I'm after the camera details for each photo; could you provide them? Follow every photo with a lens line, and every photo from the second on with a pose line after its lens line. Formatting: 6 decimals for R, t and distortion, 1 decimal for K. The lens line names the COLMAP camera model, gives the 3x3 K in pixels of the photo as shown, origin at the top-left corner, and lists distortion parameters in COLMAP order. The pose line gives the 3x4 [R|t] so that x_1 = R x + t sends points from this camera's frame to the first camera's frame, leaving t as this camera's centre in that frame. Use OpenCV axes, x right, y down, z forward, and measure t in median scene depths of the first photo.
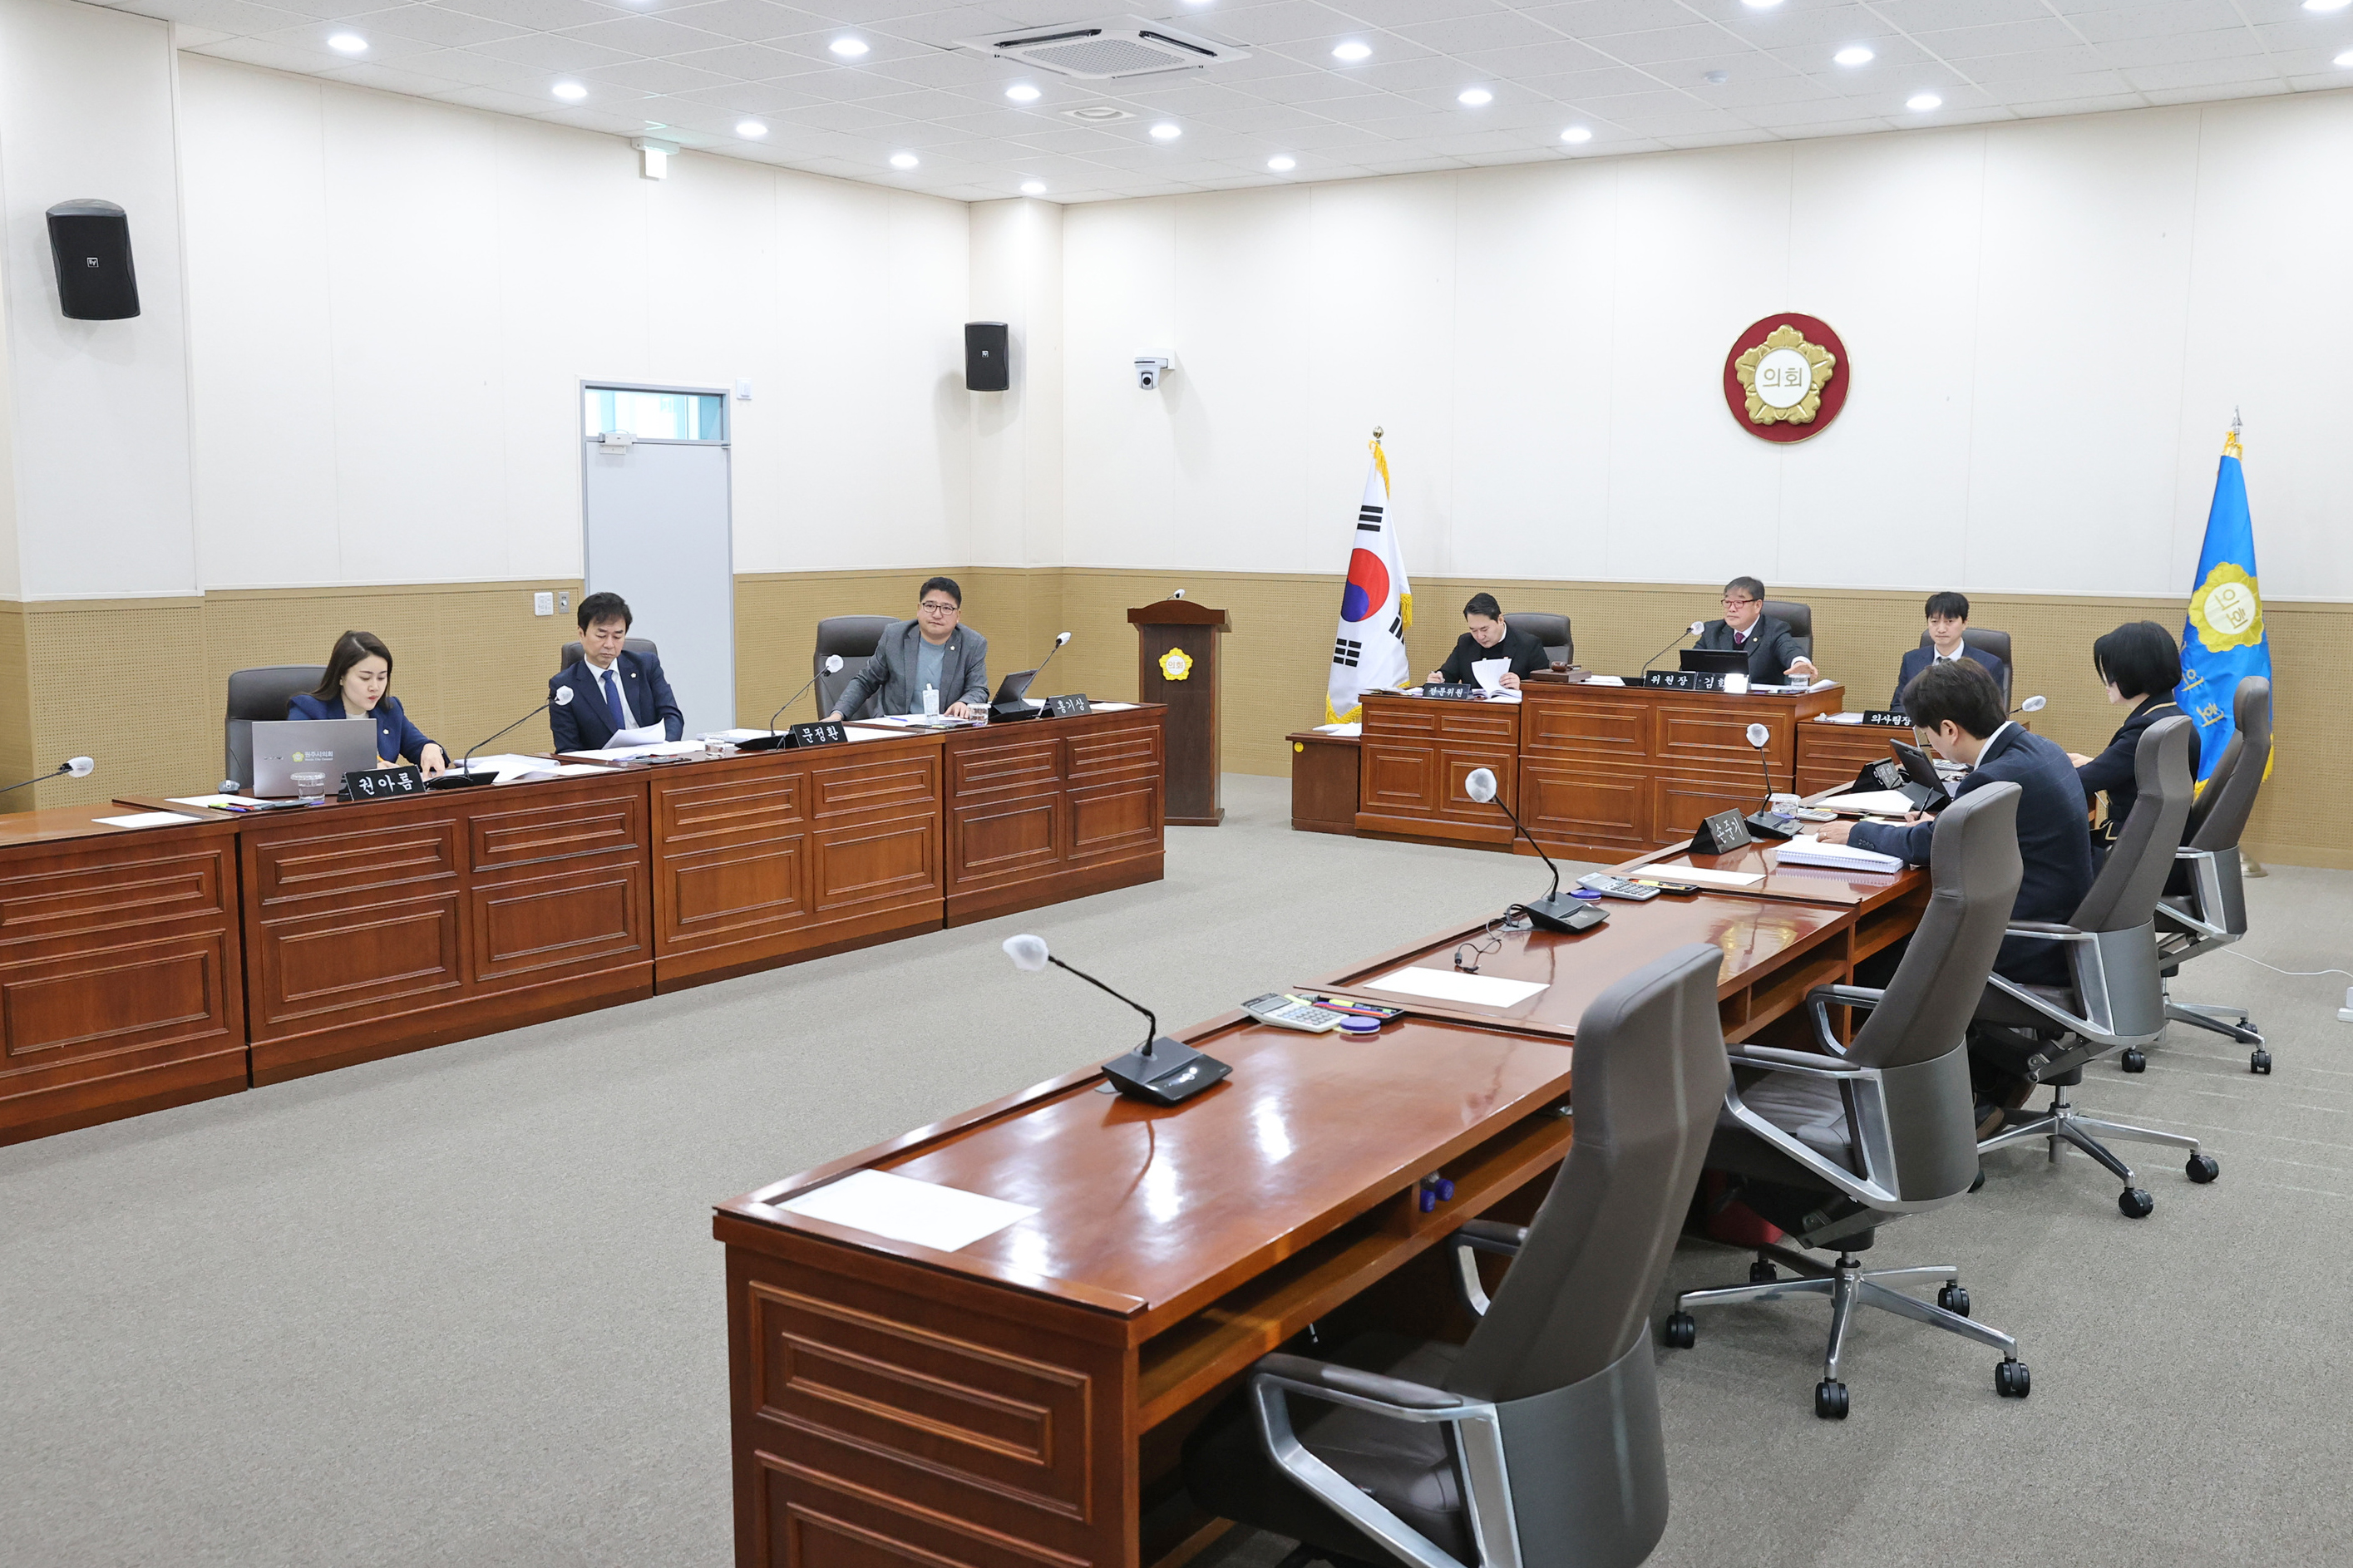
lens RADIAL K [[2125.1, 0, 1176.5], [0, 2125.1, 784.0], [0, 0, 1]] dist [-0.013734, -0.001031]
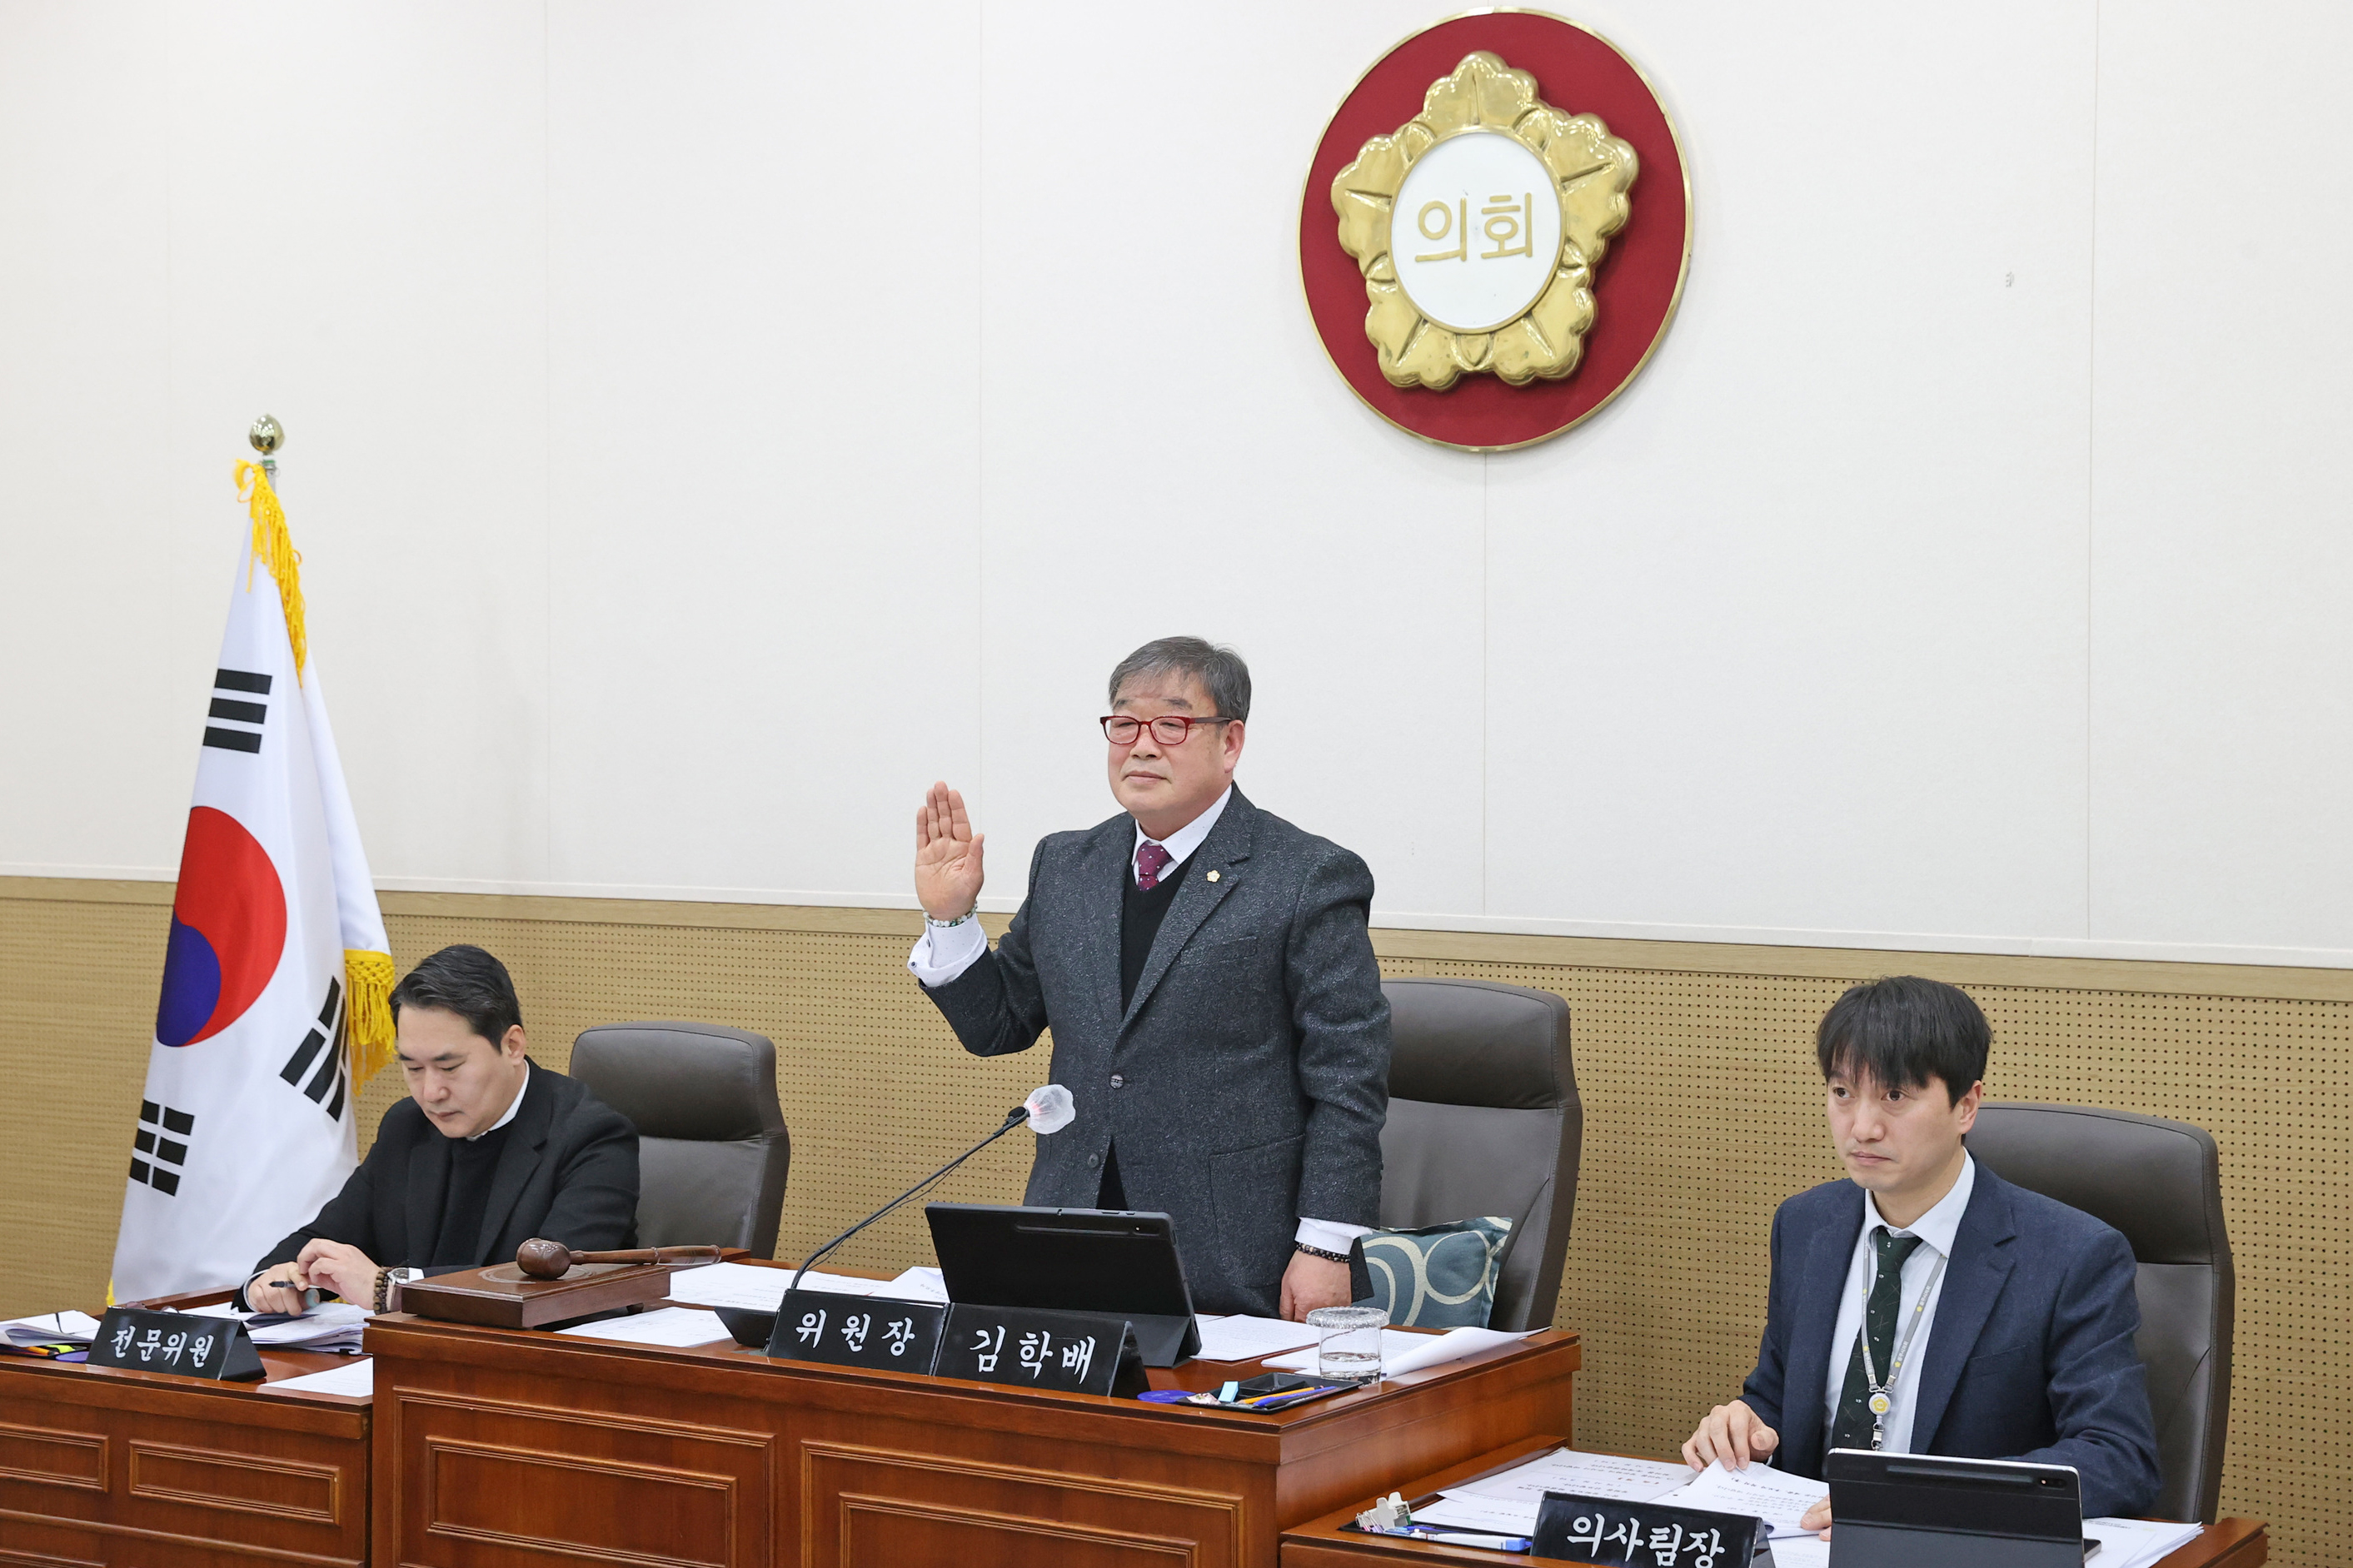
lens RADIAL K [[3671.8, 0, 1176.5], [0, 3671.8, 784.0], [0, 0, 1]] dist [0.177832, -0.011016]
pose [[0.999507, -0.003201, 0.031243, 0.649714], [0.006756, 0.993416, -0.114367, -0.159506], [-0.030671, 0.114522, 0.992947, 1.420794]]
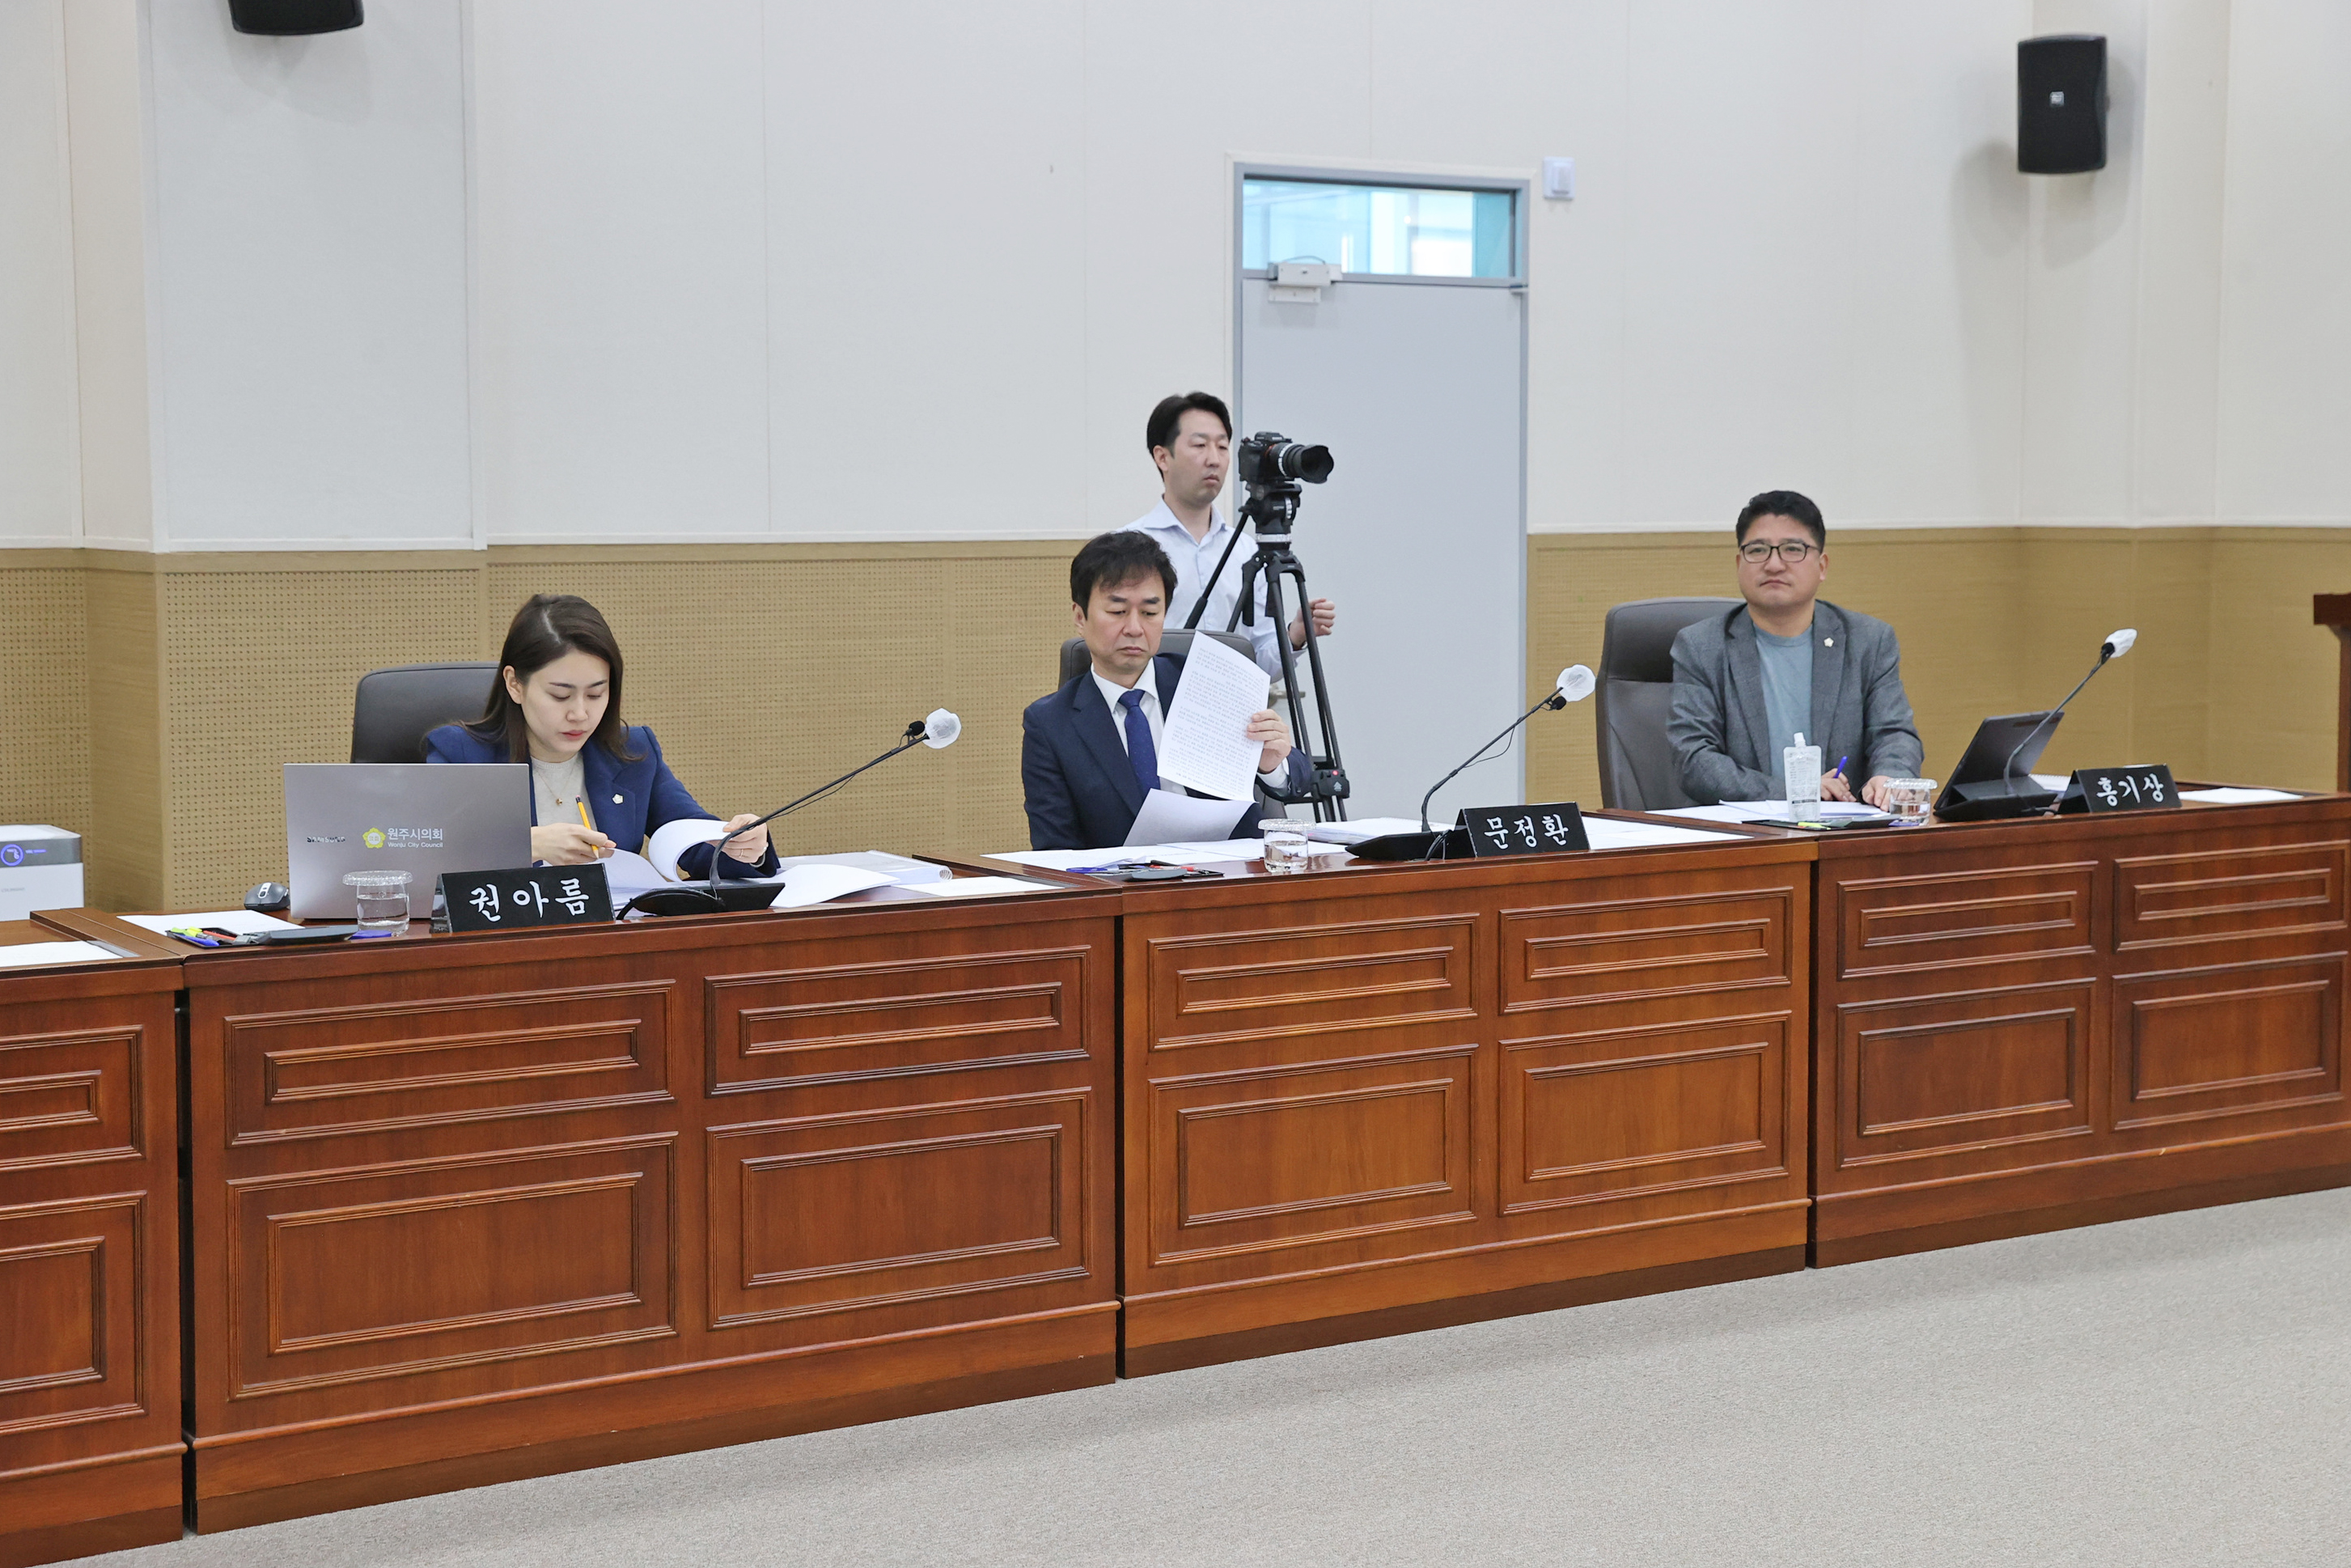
lens RADIAL K [[3499.1, 0, 1175.5], [0, 3499.1, 784.0], [0, 0, 1]] dist [0.102316, 0.056721]
pose [[0.931087, 0.022486, -0.364103, 0.036821], [-0.039292, 0.998474, -0.038816, -0.000891], [0.362674, 0.050448, 0.930550, 0.241473]]
